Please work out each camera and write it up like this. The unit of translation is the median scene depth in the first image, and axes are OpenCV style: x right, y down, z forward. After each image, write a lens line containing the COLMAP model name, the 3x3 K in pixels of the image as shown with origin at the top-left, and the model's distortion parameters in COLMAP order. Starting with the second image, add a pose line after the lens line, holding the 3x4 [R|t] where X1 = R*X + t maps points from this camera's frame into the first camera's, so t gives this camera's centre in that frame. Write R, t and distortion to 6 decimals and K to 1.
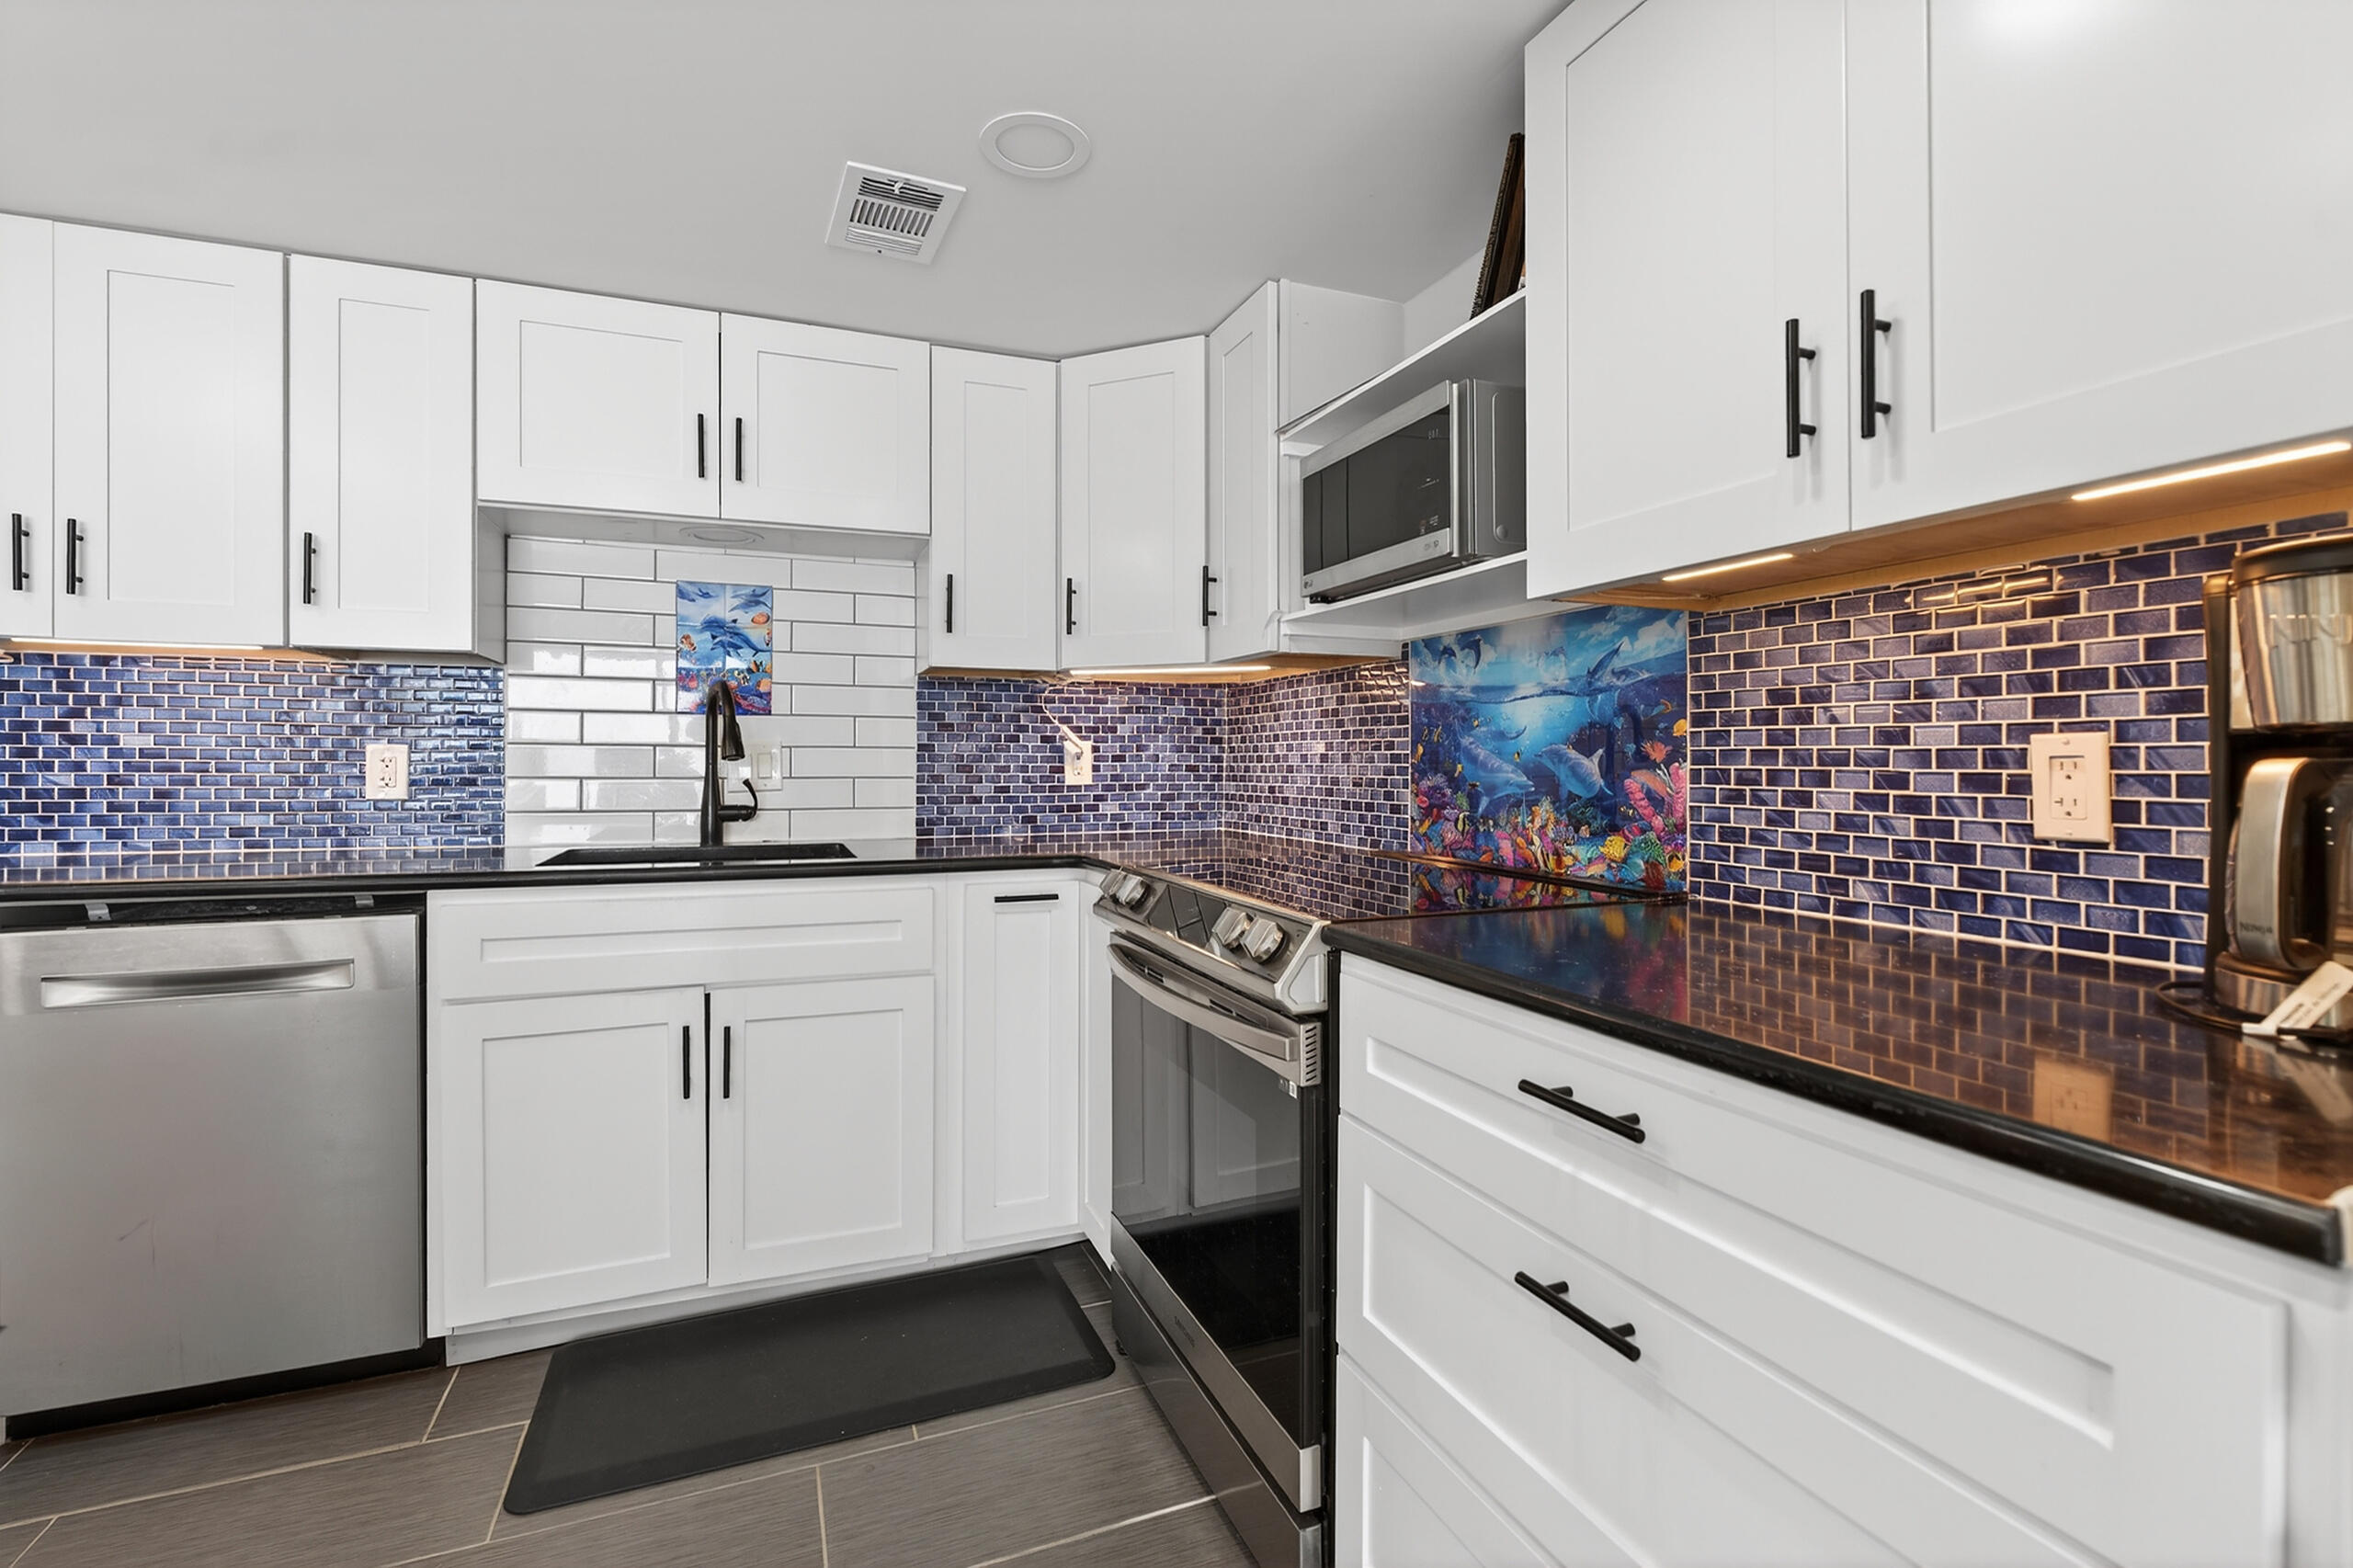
lens RADIAL K [[1067.8, 0, 1136.0], [0, 1067.8, 755.6], [0, 0, 1]] dist [-0.004668, -0.000573]
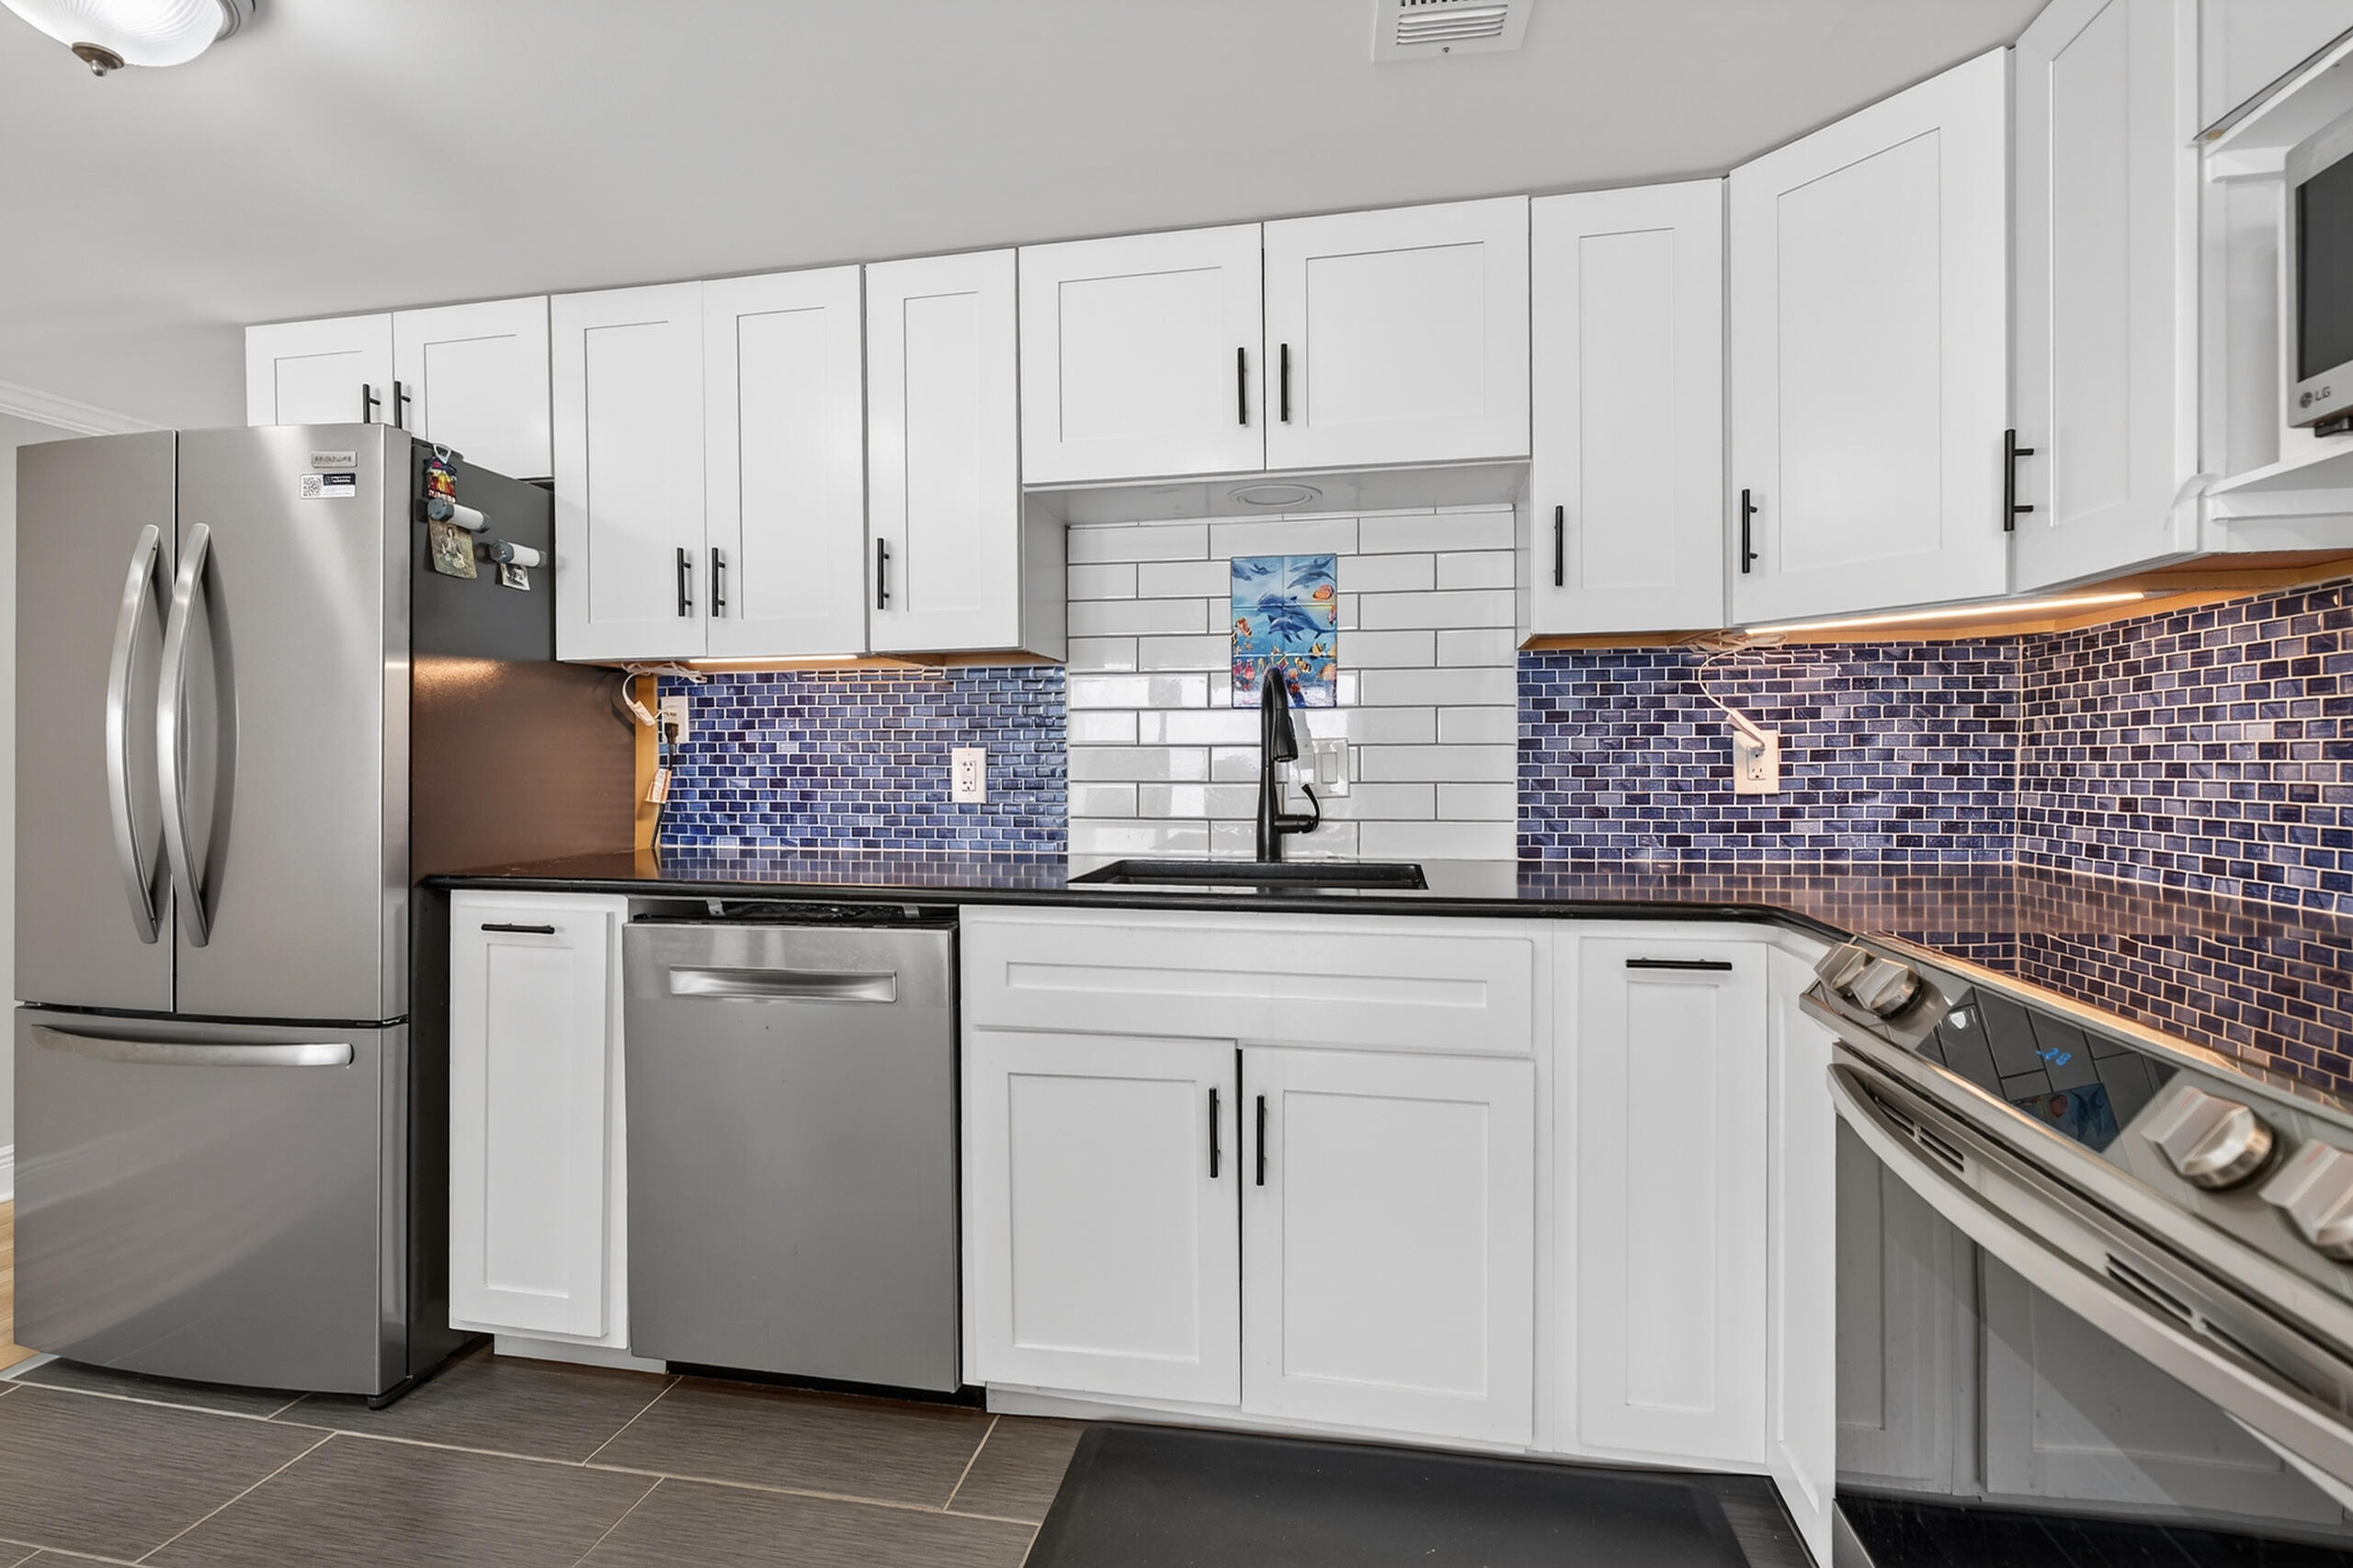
lens RADIAL K [[1054.7, 0, 1146.7], [0, 1054.7, 775.8], [0, 0, 1]] dist [-0.003520, 0.000149]
pose [[0.846222, 0.000256, -0.532830, -0.030674], [0.009733, 0.999826, 0.015938, 0.001087], [0.532741, -0.018673, 0.846072, 0.252965]]
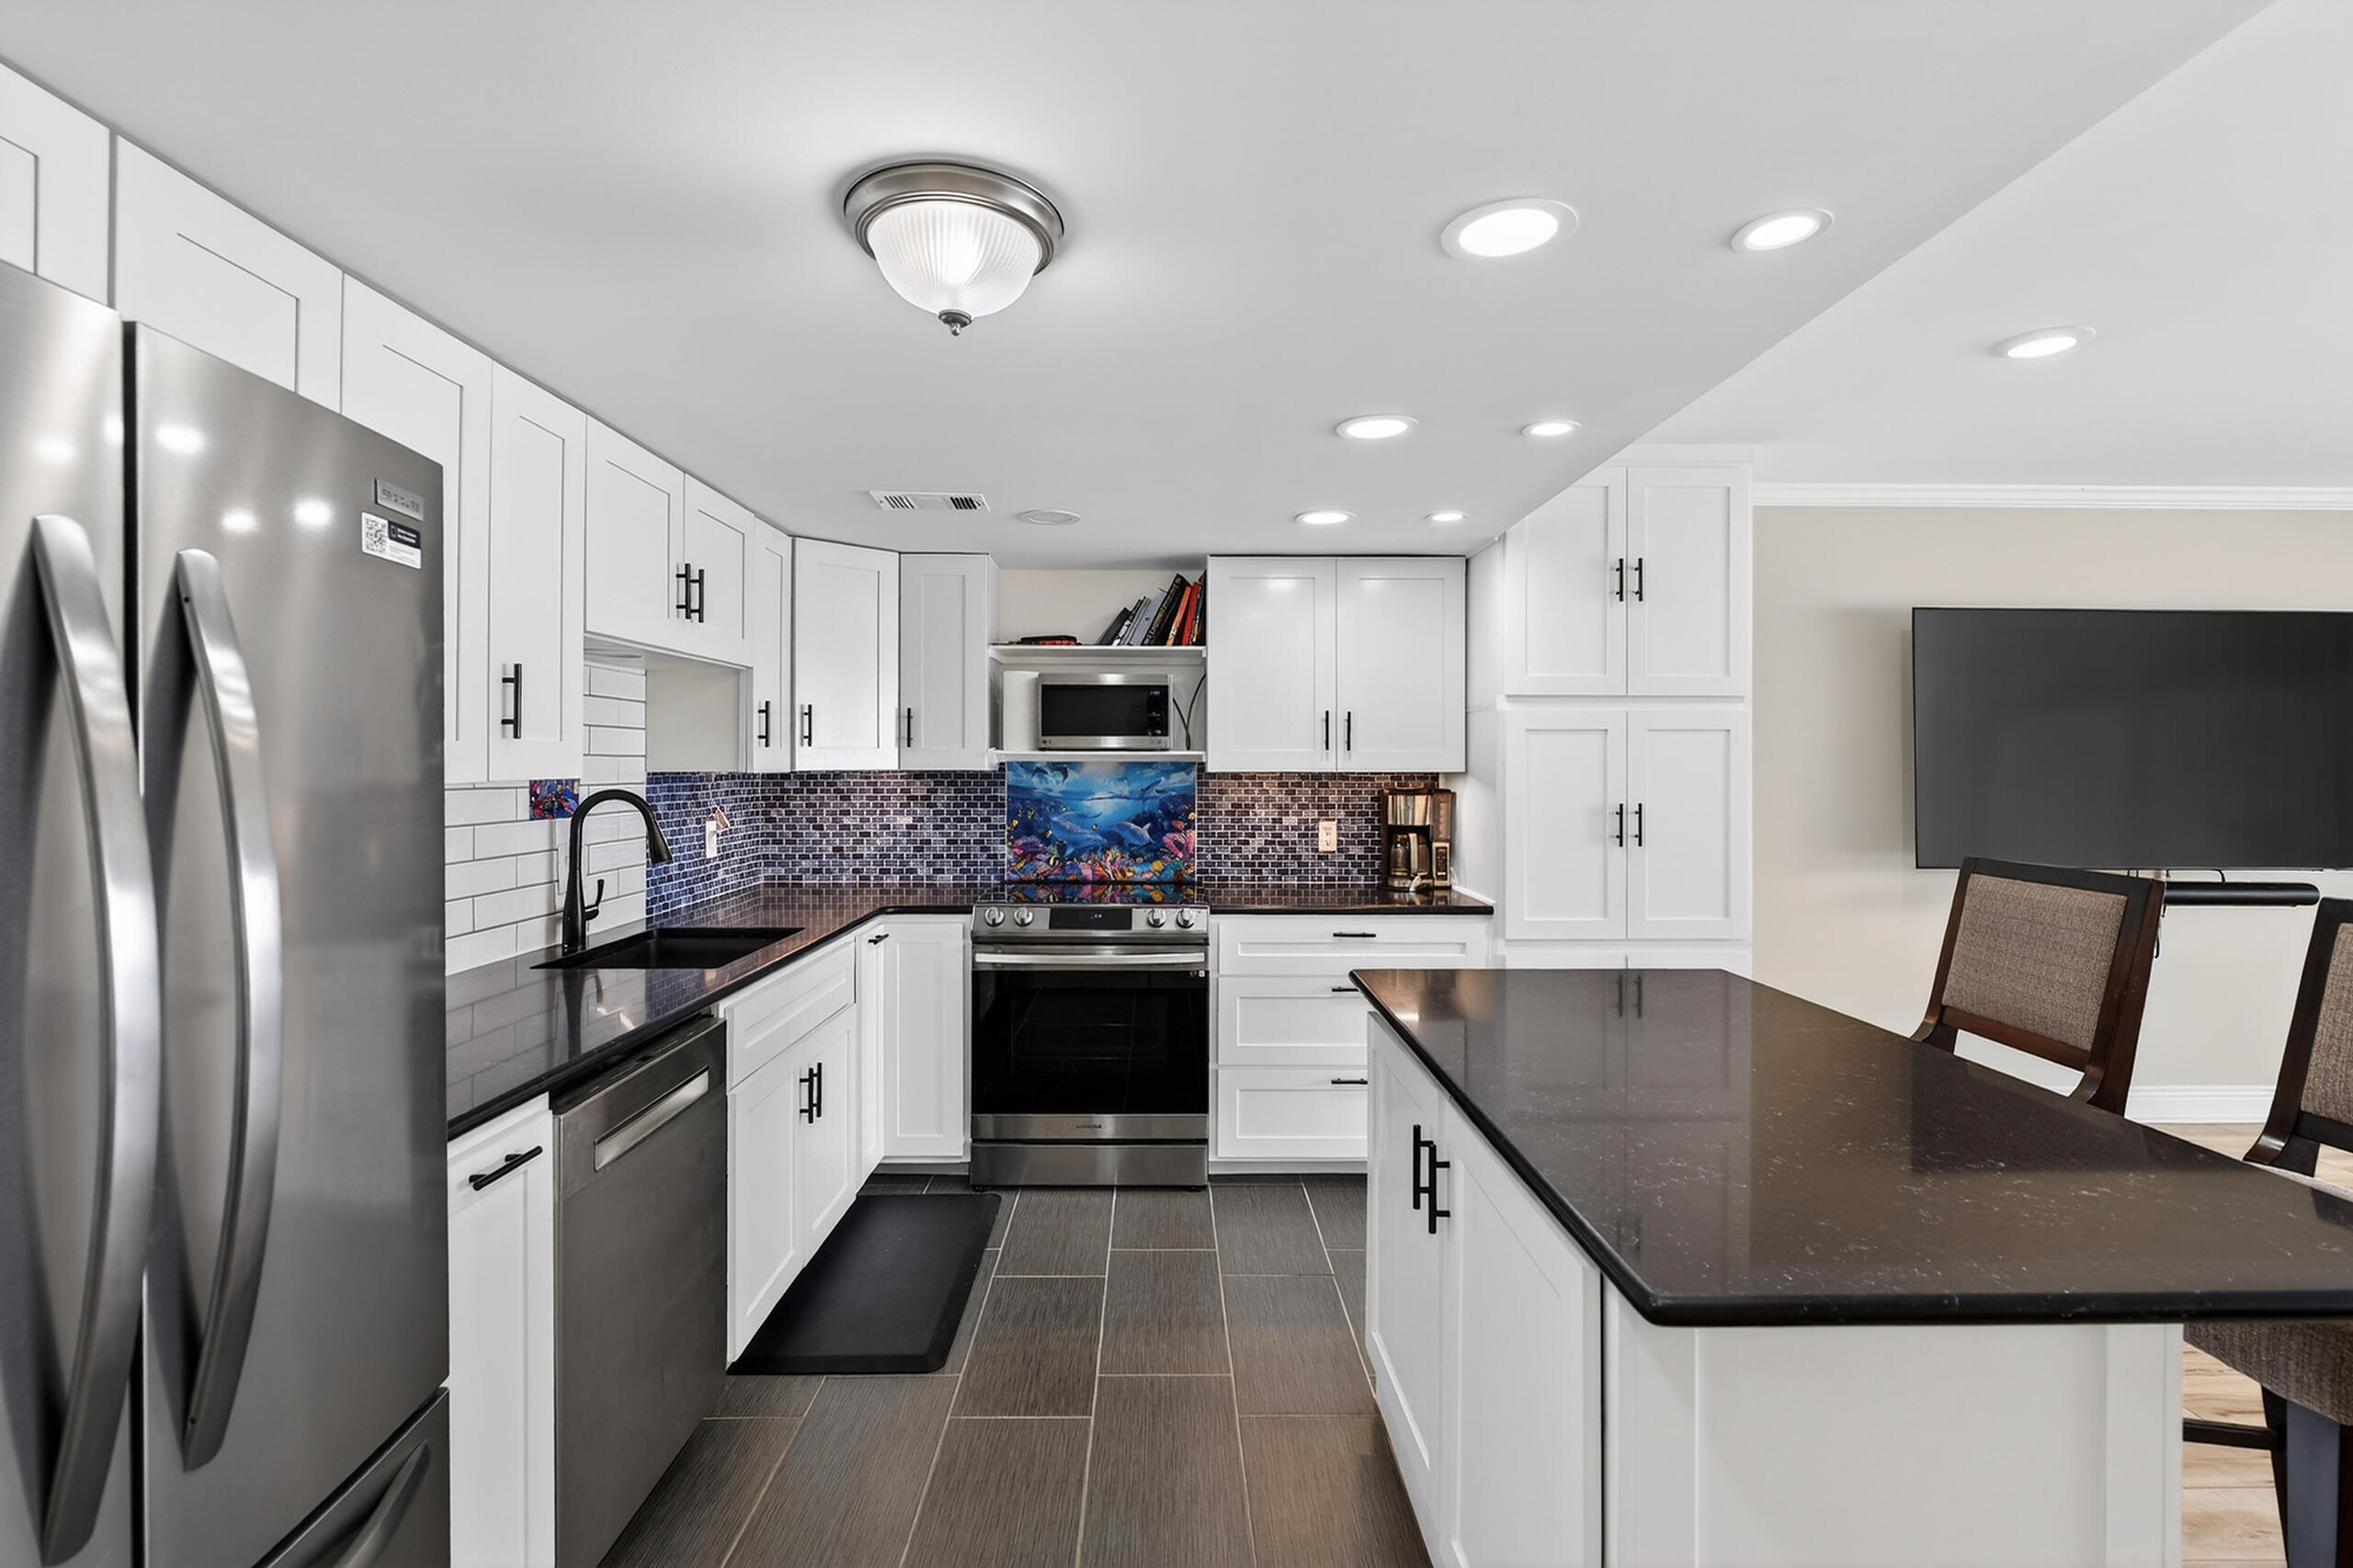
lens RADIAL K [[1094.7, 0, 1196.9], [0, 1094.7, 756.4], [0, 0, 1]] dist [0.000184, -0.000178]
pose [[0.334722, 0.002001, 0.942315, -1.320988], [-0.005465, 0.999985, -0.000182, -0.114282], [-0.942301, -0.005089, 0.334728, 0.086555]]
